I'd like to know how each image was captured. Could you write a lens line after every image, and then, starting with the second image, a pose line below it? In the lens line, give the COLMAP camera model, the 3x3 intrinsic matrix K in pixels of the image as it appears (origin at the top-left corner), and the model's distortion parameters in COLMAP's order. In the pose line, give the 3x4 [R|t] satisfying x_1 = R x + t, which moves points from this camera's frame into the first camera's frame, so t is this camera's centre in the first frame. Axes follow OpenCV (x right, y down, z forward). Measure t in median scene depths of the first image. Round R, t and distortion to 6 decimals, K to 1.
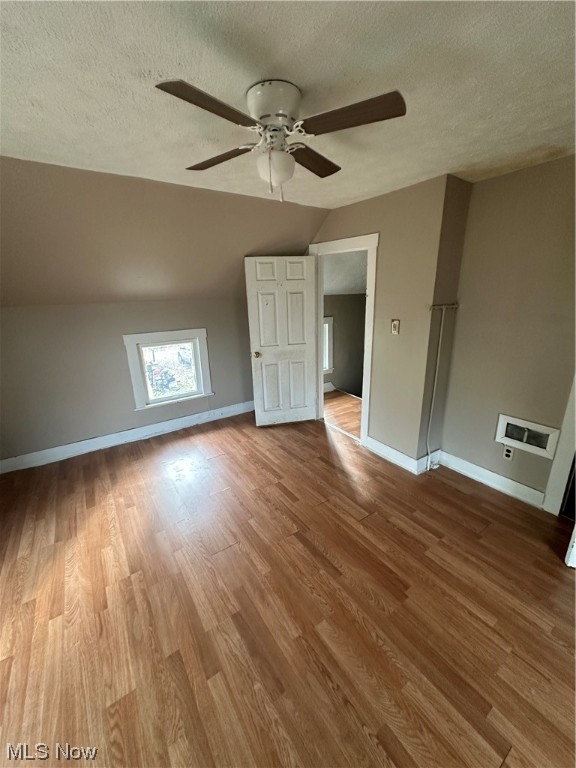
lens RADIAL K [[306.7, 0, 291.3], [0, 306.7, 384.3], [0, 0, 1]] dist [0.000059, 0.000221]
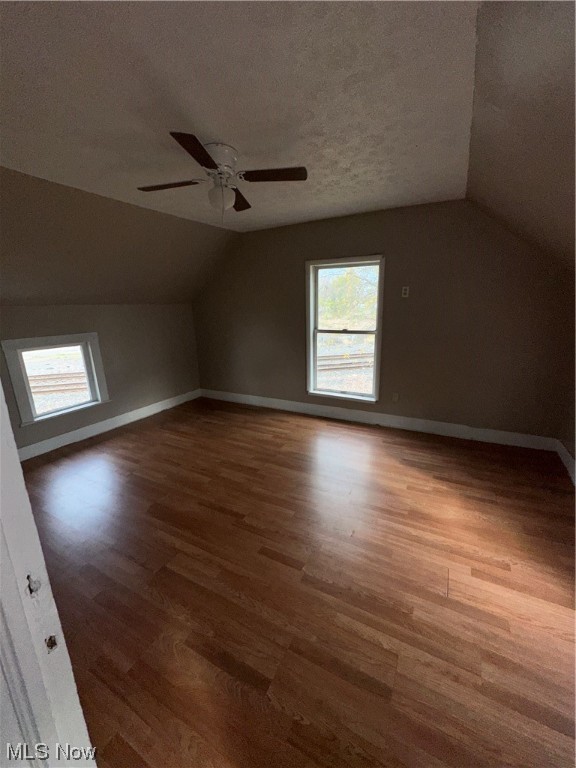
lens RADIAL K [[306.7, 0, 289.7], [0, 306.7, 380.1], [0, 0, 1]] dist [0.000059, 0.000221]
pose [[-0.888009, 0.151678, -0.434090, 0.255158], [-0.092266, 0.866056, 0.491359, -0.436178], [0.450475, 0.476383, -0.755071, 1.613423]]
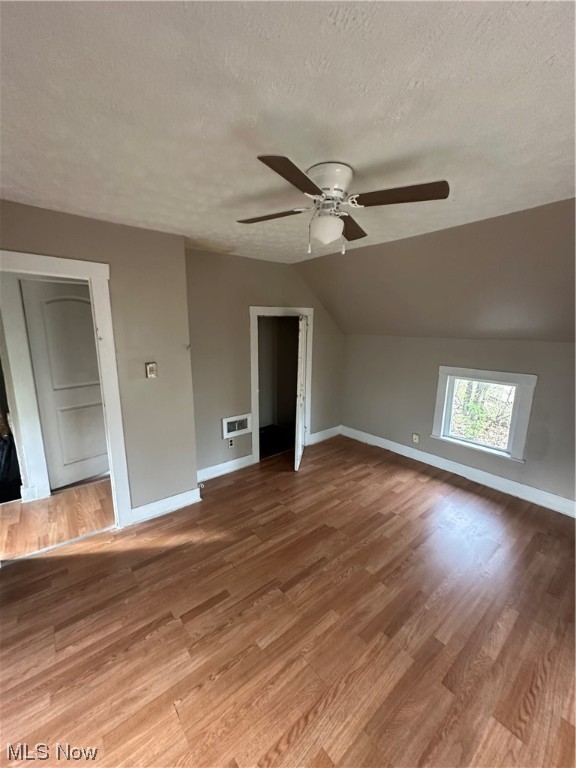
lens RADIAL K [[306.7, 0, 284.2], [0, 306.7, 384.2], [0, 0, 1]] dist [0.000059, 0.000221]
pose [[-0.079867, -0.164469, 0.983144, -0.771582], [0.285640, 0.941156, 0.180649, -0.252233], [-0.955003, 0.295253, -0.028188, 0.827476]]
